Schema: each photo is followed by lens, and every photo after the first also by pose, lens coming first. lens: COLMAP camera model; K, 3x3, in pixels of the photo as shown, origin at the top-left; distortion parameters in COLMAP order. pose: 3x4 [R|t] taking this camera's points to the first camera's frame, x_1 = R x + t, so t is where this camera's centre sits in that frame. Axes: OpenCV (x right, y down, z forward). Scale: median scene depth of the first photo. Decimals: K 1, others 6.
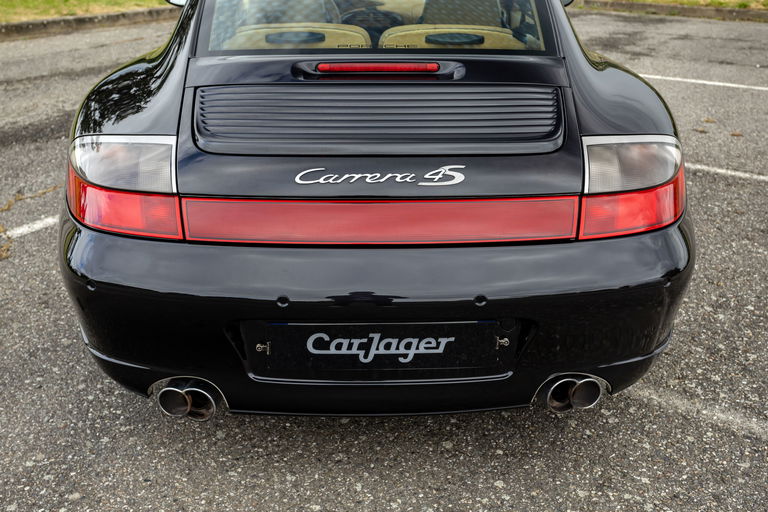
lens RADIAL K [[806.8, 0, 384.0], [0, 806.8, 256.0], [0, 0, 1]] dist [0.002437, -0.002258]
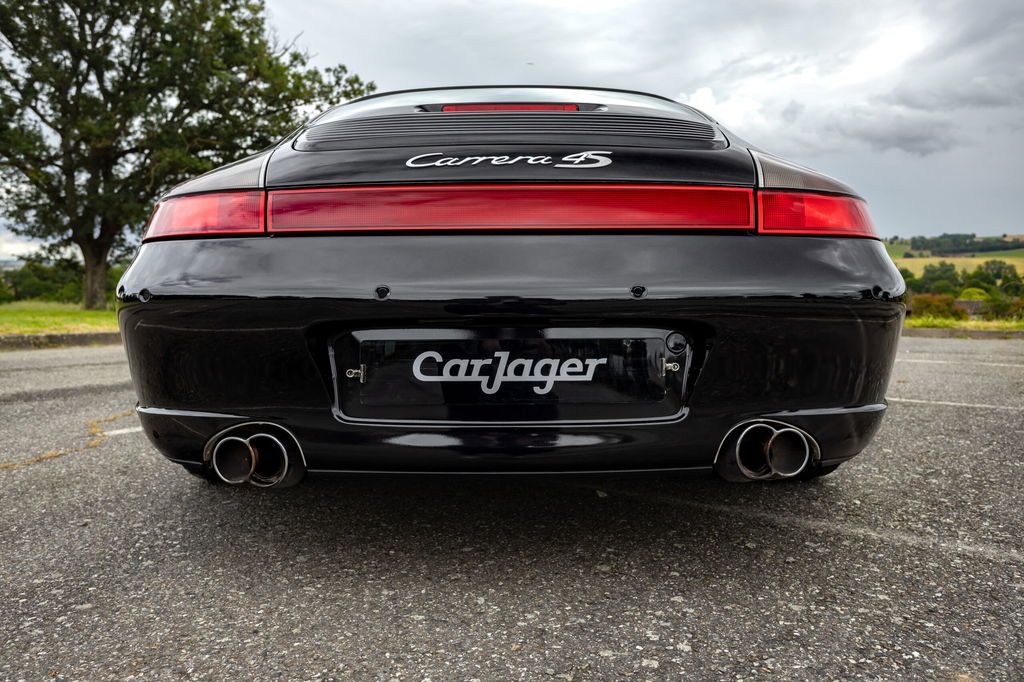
lens RADIAL K [[797.6, 0, 512.0], [0, 797.6, 341.0], [0, 0, 1]] dist [0.001249, 0.004148]
pose [[0.999683, -0.006304, -0.024381, 0.016461], [-0.002238, 0.942096, -0.335334, 0.335735], [0.025083, 0.335283, 0.941784, 0.281620]]
